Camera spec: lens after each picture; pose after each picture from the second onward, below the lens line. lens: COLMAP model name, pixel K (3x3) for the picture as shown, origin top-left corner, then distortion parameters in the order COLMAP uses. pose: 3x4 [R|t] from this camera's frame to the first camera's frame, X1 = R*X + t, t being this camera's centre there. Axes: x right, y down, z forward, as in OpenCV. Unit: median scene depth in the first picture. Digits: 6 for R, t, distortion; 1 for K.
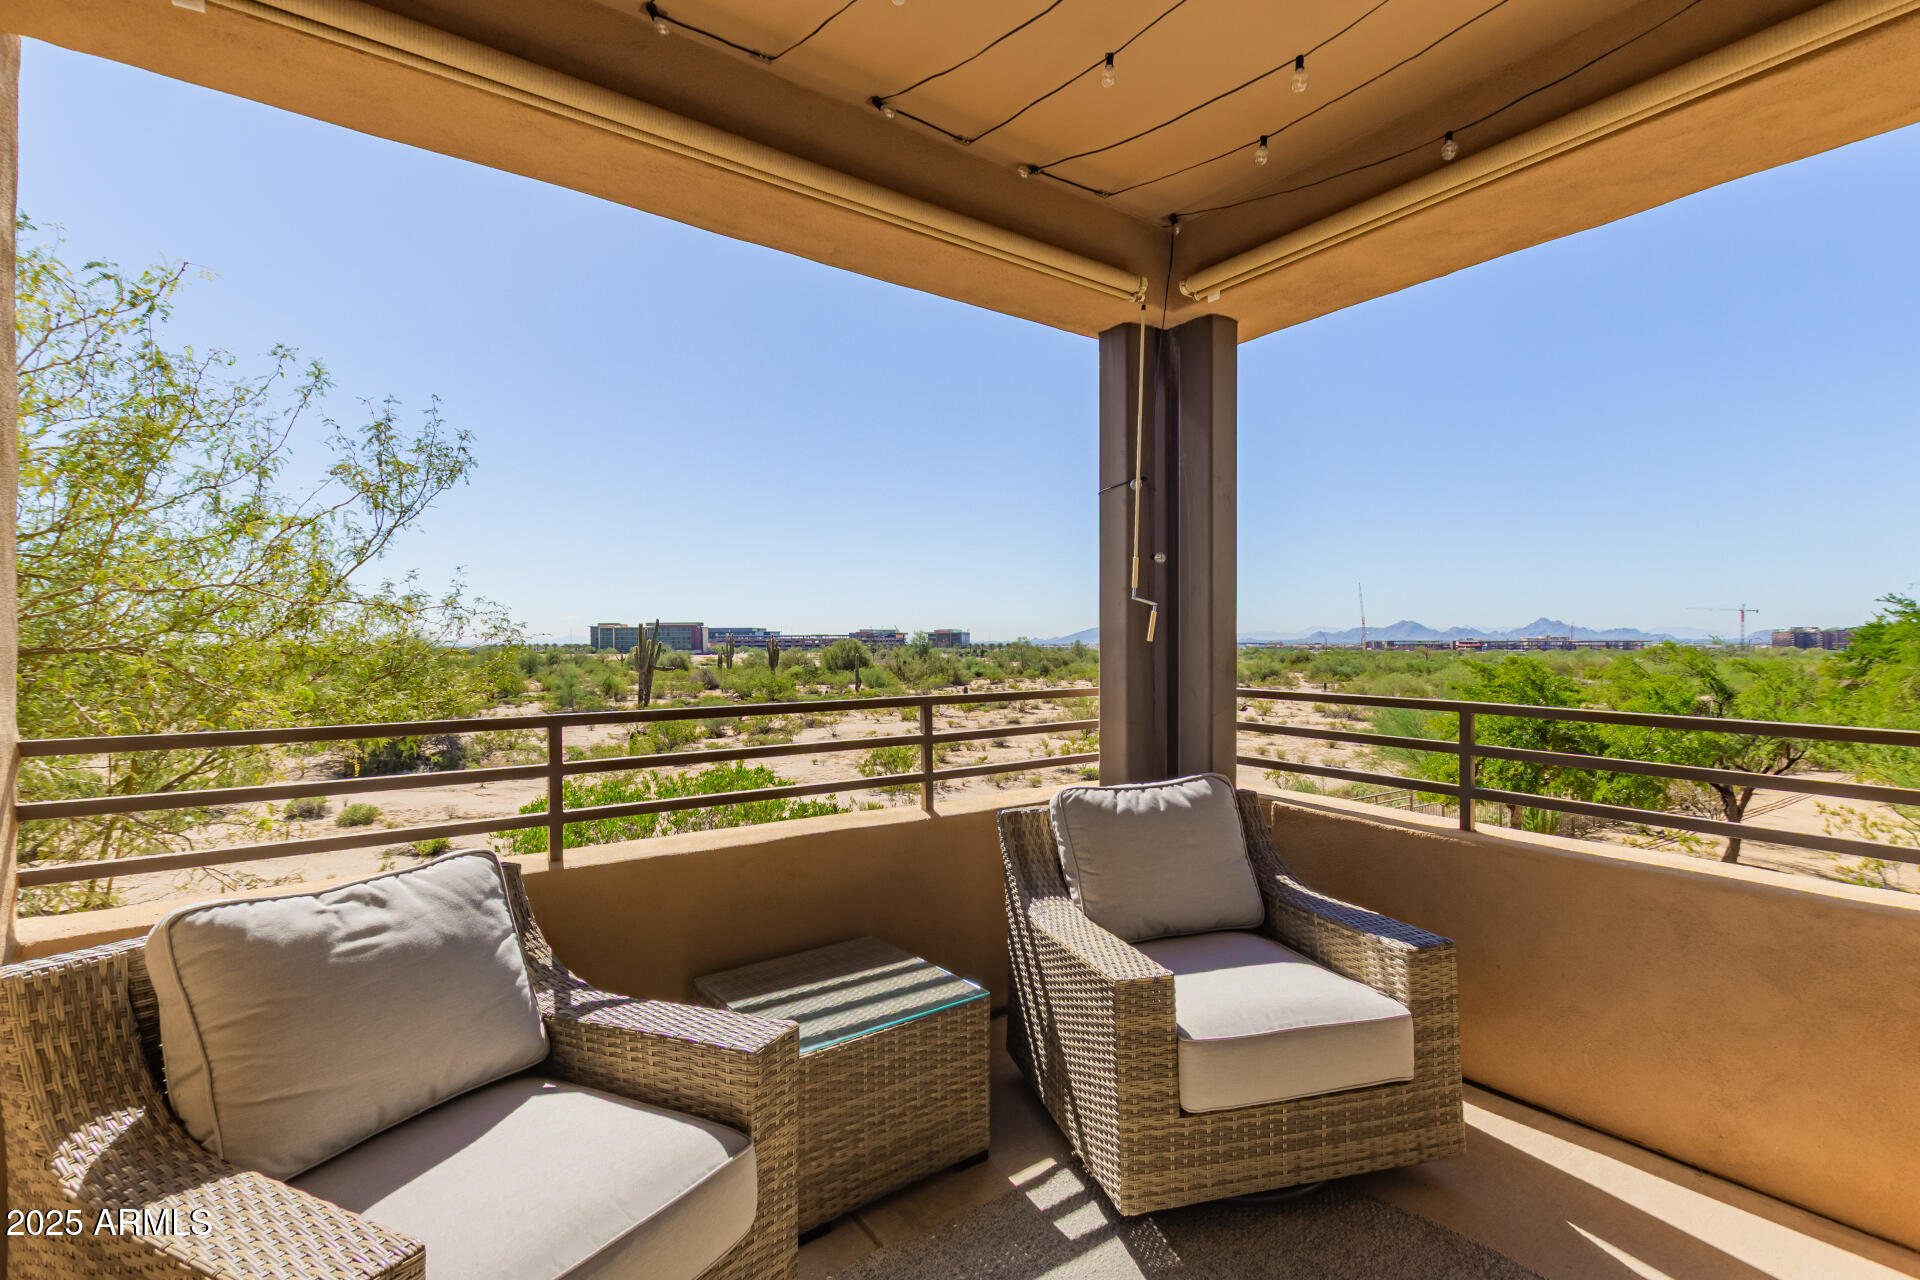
lens RADIAL K [[878.3, 0, 952.0], [0, 878.3, 647.0], [0, 0, 1]] dist [0.004206, -0.001694]
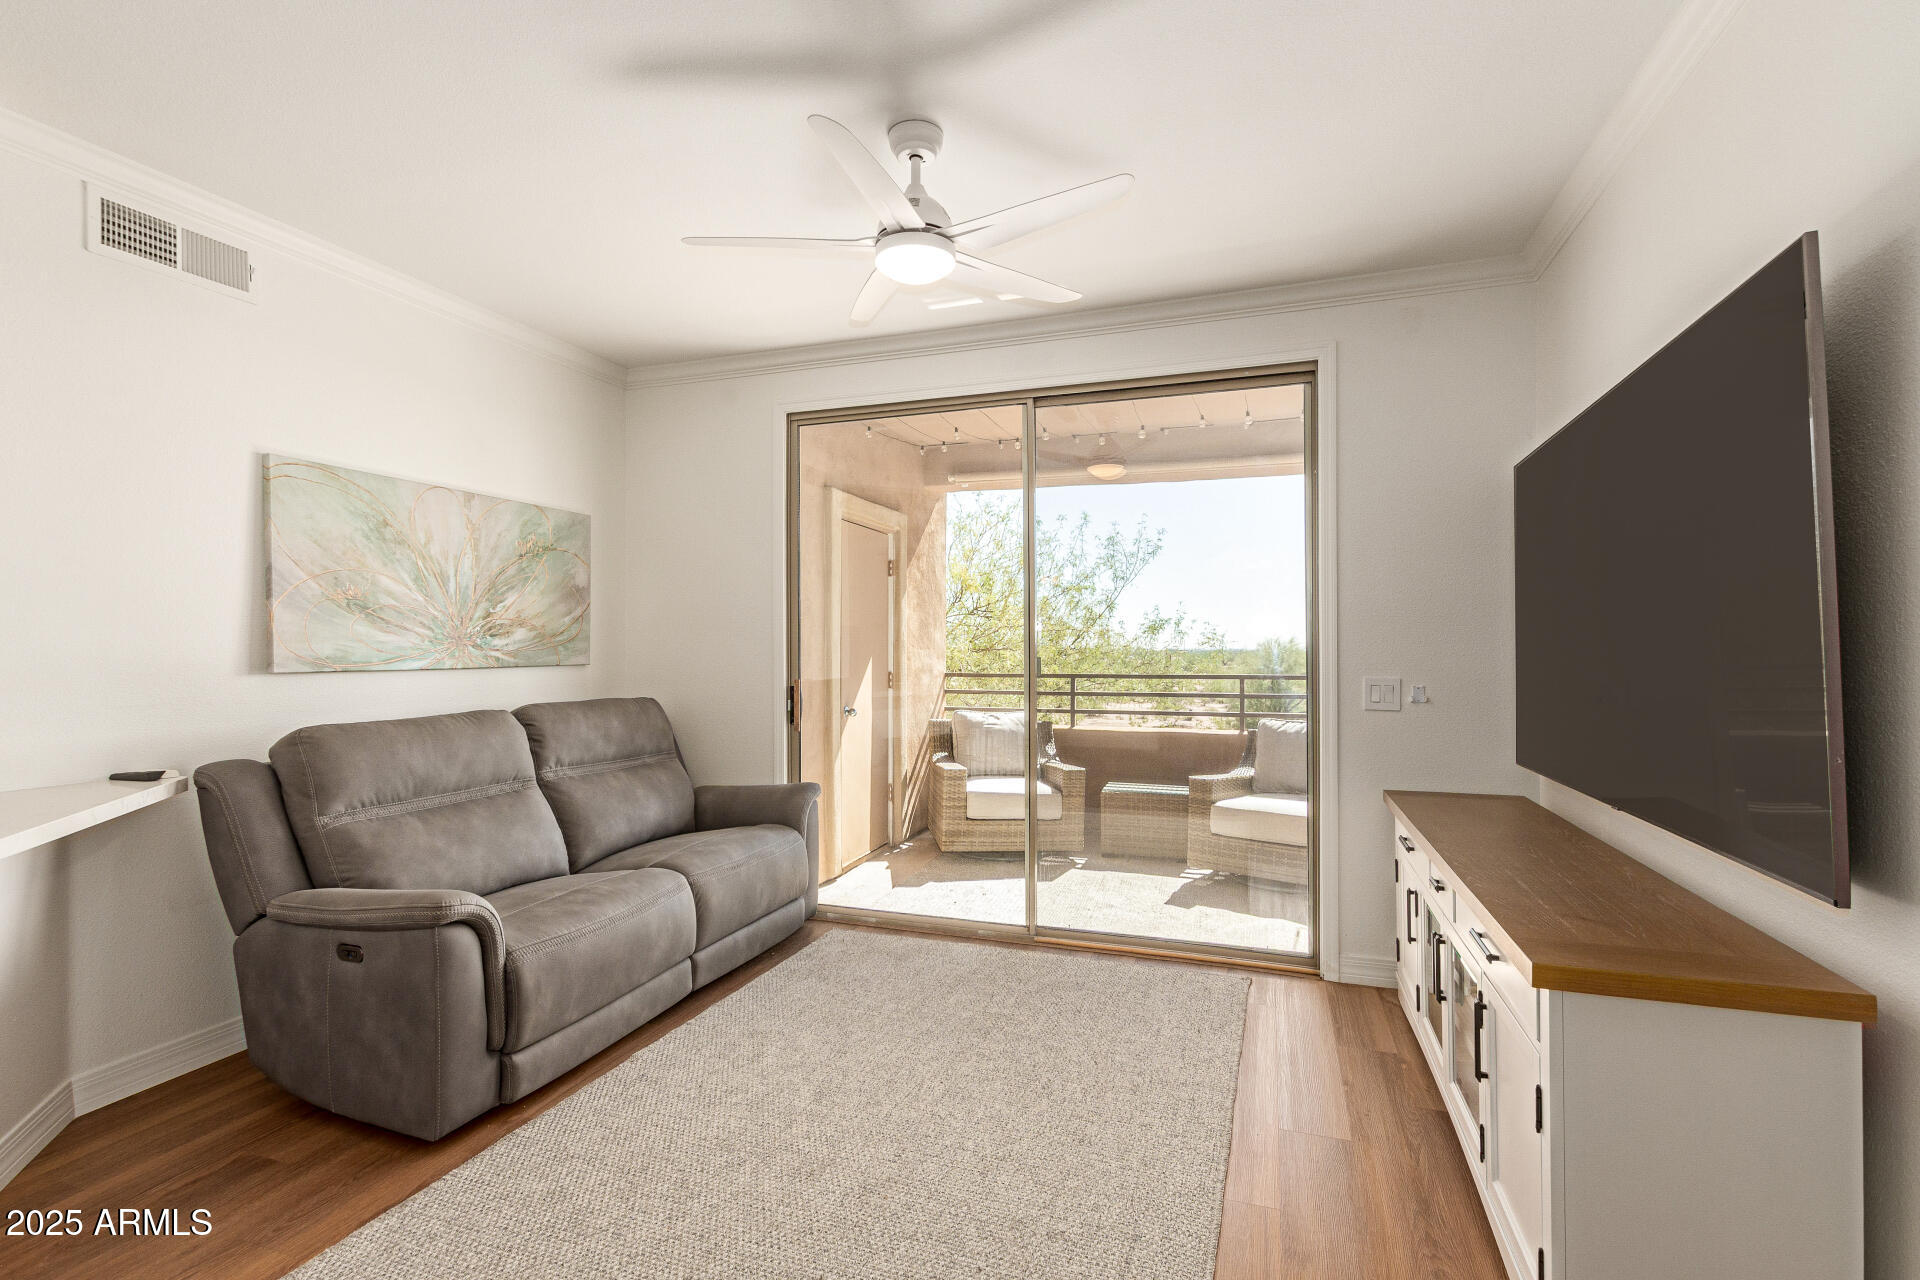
lens RADIAL K [[878.3, 0, 959.8], [0, 878.3, 632.6], [0, 0, 1]] dist [0.004206, -0.001694]
pose [[0.579054, -0.012735, -0.815190, 1.842869], [-0.004749, 0.999808, -0.018992, 0.002276], [0.815276, 0.014869, 0.578882, -1.029123]]
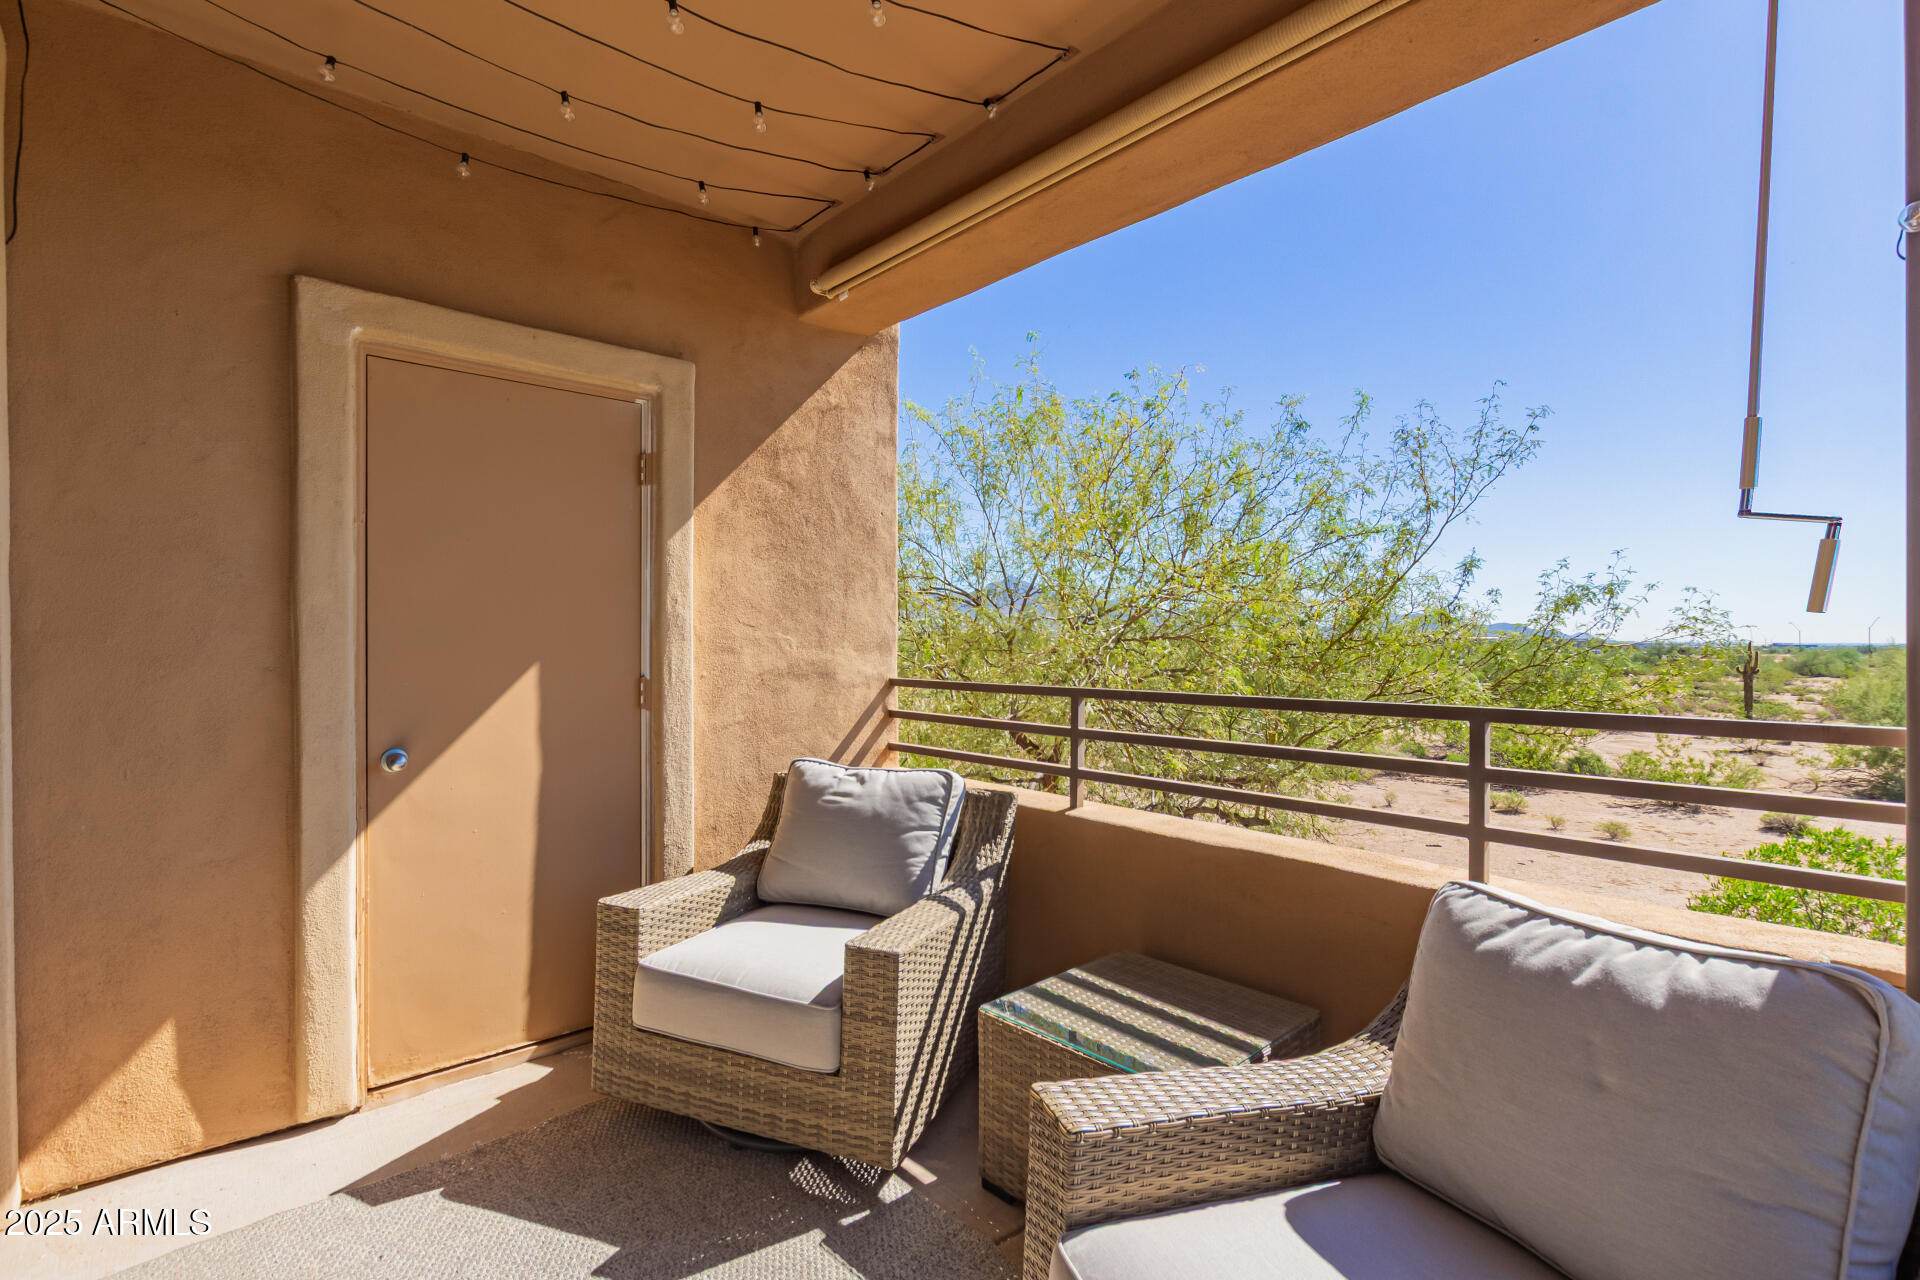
lens RADIAL K [[878.3, 0, 964.5], [0, 878.3, 641.8], [0, 0, 1]] dist [0.004206, -0.001694]
pose [[0.108144, 0.001513, -0.994134, 0.854026], [-0.006064, 0.999981, 0.000862, 0.015555], [0.994117, 0.005936, 0.108151, 0.826081]]
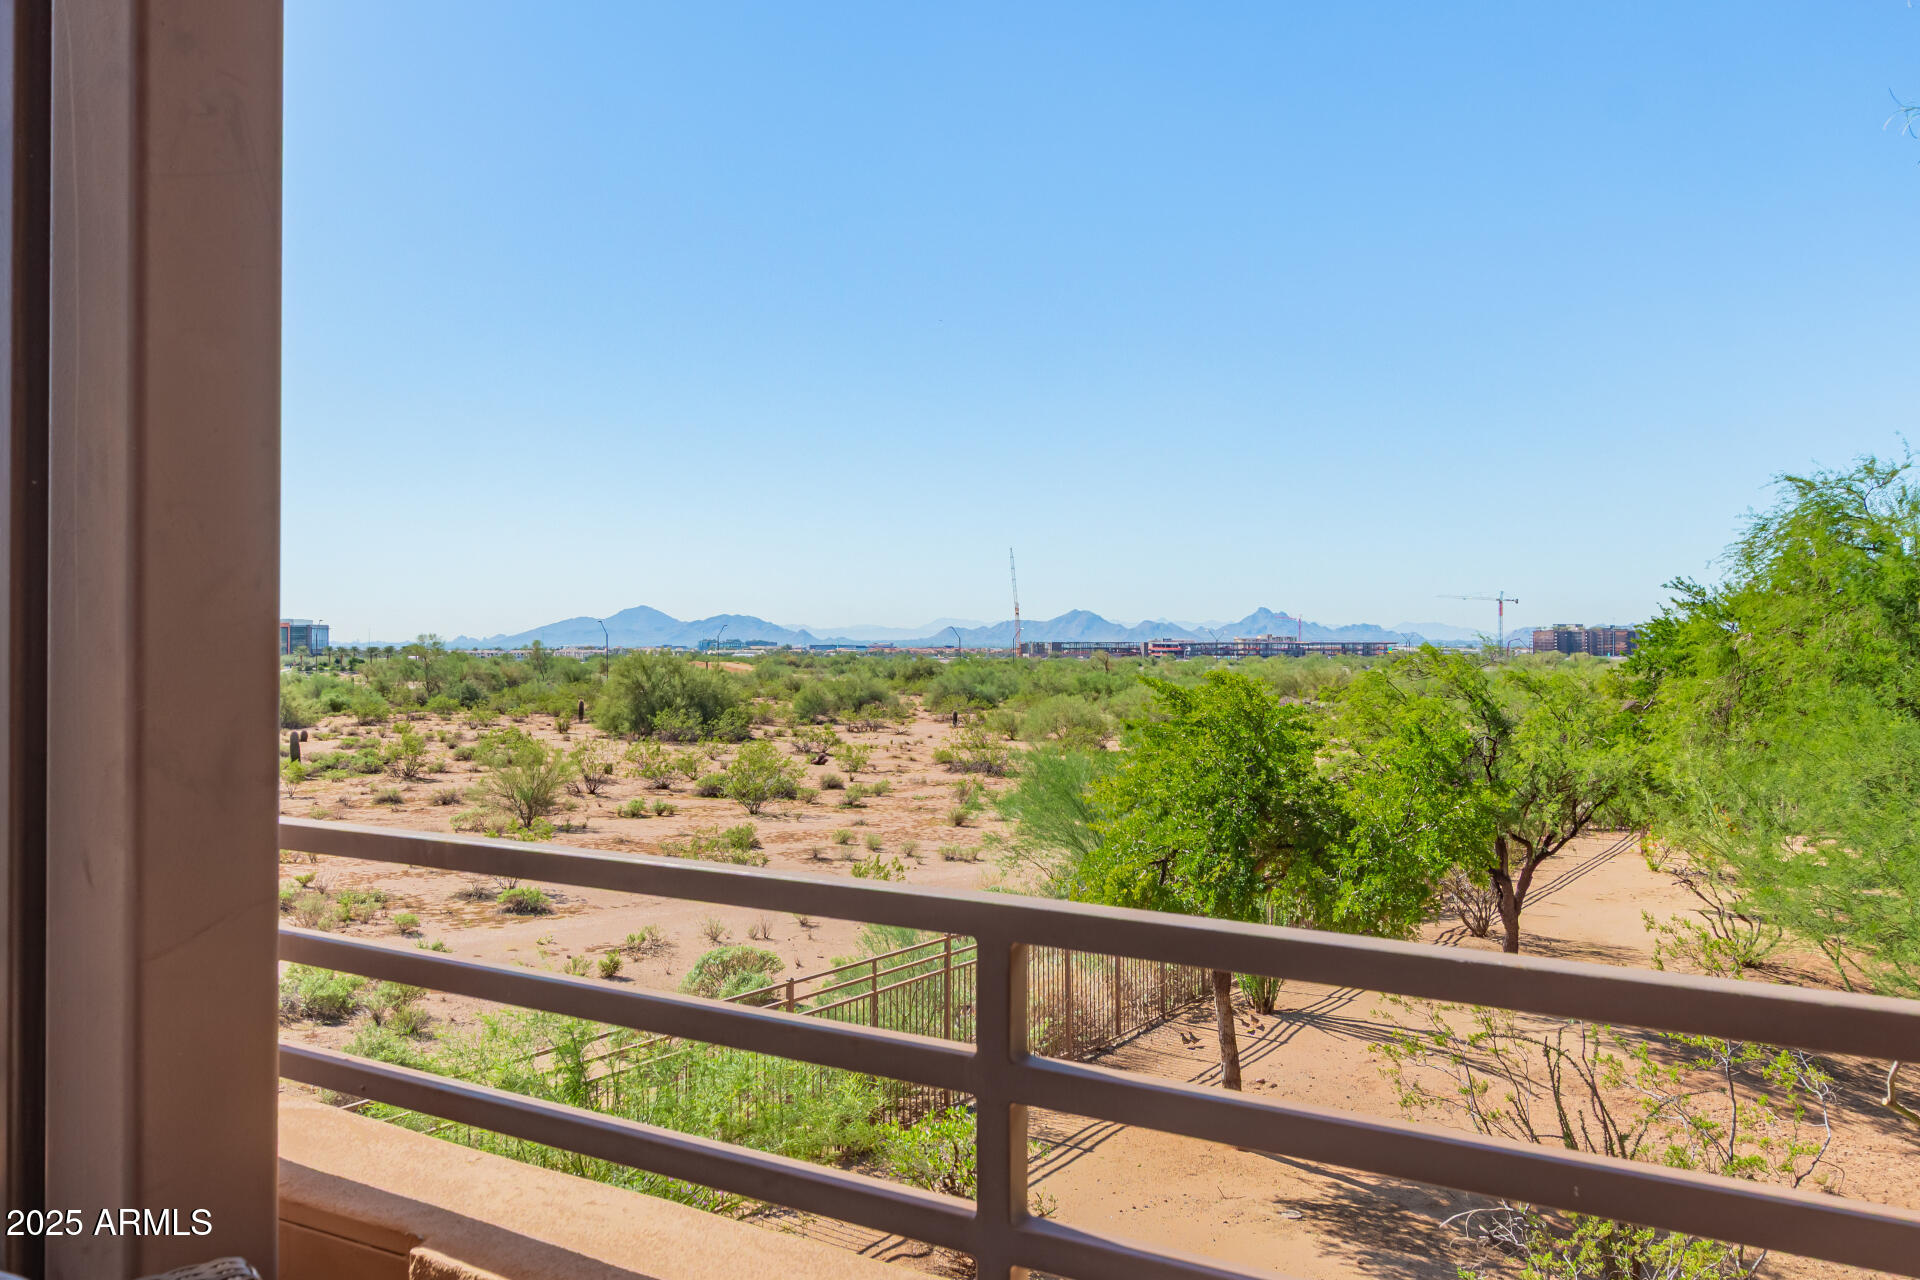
lens RADIAL K [[1506.9, 0, 960.2], [0, 1506.9, 645.4], [0, 0, 1]] dist [0.005222, 0.002590]
pose [[0.923871, 0.000288, 0.382704, 0.030328], [0.001254, 0.999992, -0.003780, -0.000849], [-0.382702, 0.003972, 0.923863, 0.044311]]
